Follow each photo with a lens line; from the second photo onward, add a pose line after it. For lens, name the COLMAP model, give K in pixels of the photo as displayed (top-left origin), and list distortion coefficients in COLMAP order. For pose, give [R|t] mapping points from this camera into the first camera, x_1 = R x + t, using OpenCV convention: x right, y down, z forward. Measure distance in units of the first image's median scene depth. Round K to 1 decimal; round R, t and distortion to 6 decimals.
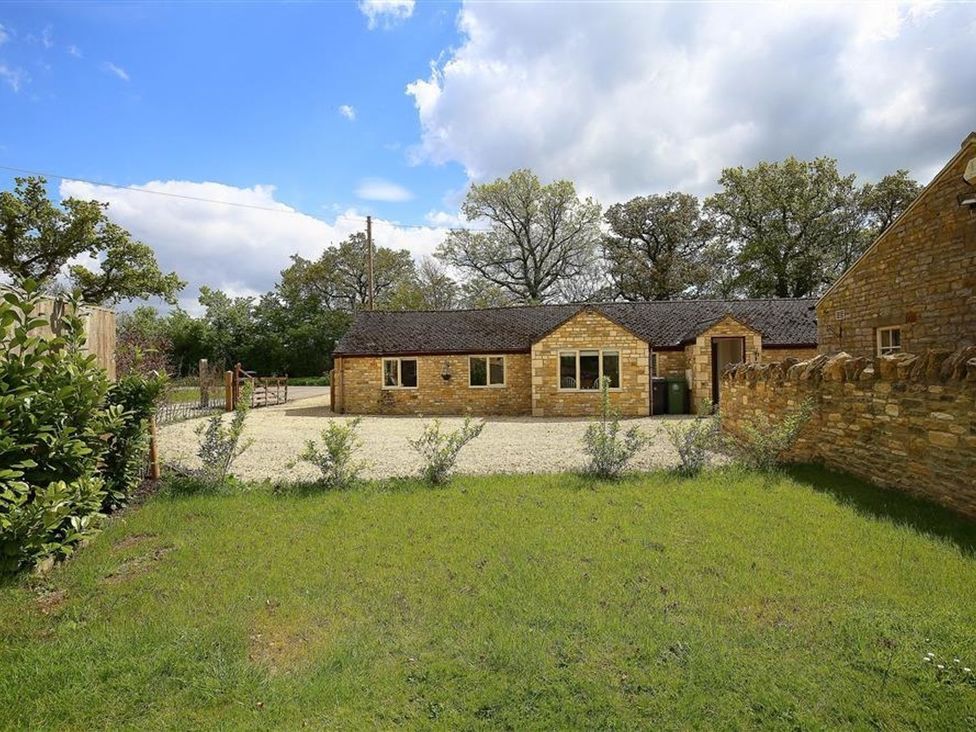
lens RADIAL K [[533.5, 0, 488.0], [0, 533.5, 366.0], [0, 0, 1]] dist [-0.001418, -0.000519]
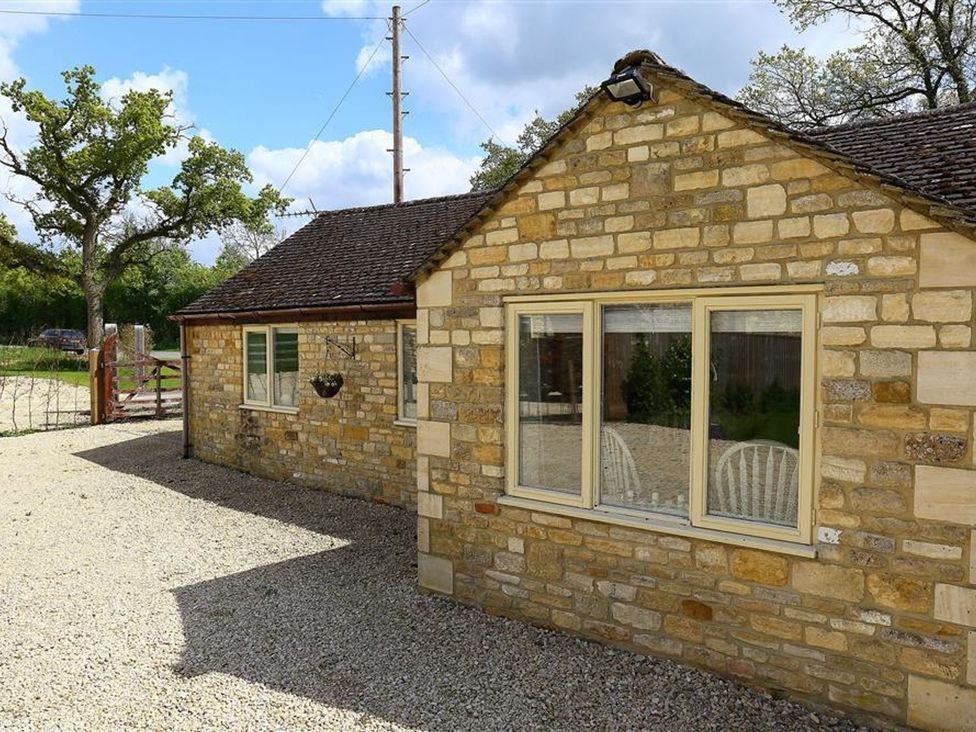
lens RADIAL K [[754.2, 0, 488.0], [0, 754.2, 366.0], [0, 0, 1]] dist [-0.038151, 0.001238]
pose [[0.838827, 0.034690, -0.543292, 0.286583], [-0.001063, 0.998070, 0.062088, -0.023868], [0.544397, -0.051504, 0.837245, 0.743533]]
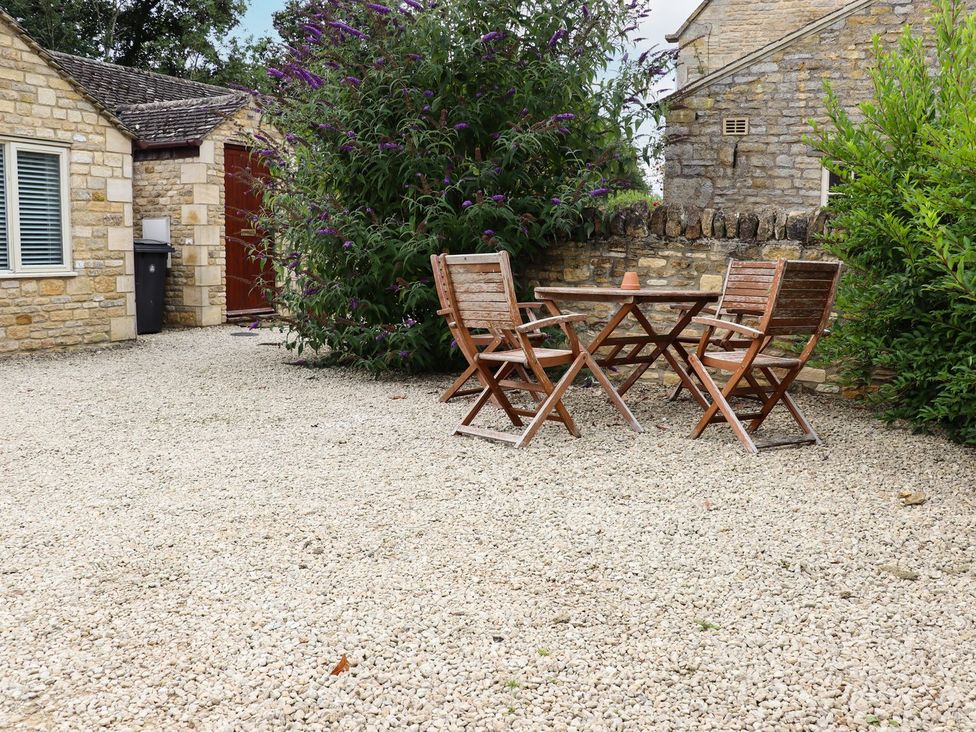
lens RADIAL K [[904.4, 0, 502.8], [0, 904.4, 367.8], [0, 0, 1]] dist [-0.188012, 0.168376]
pose [[0.344073, -0.105581, 0.932988, -0.175603], [-0.035173, 0.991511, 0.125175, 0.026988], [-0.938284, -0.075885, 0.337439, 0.541395]]
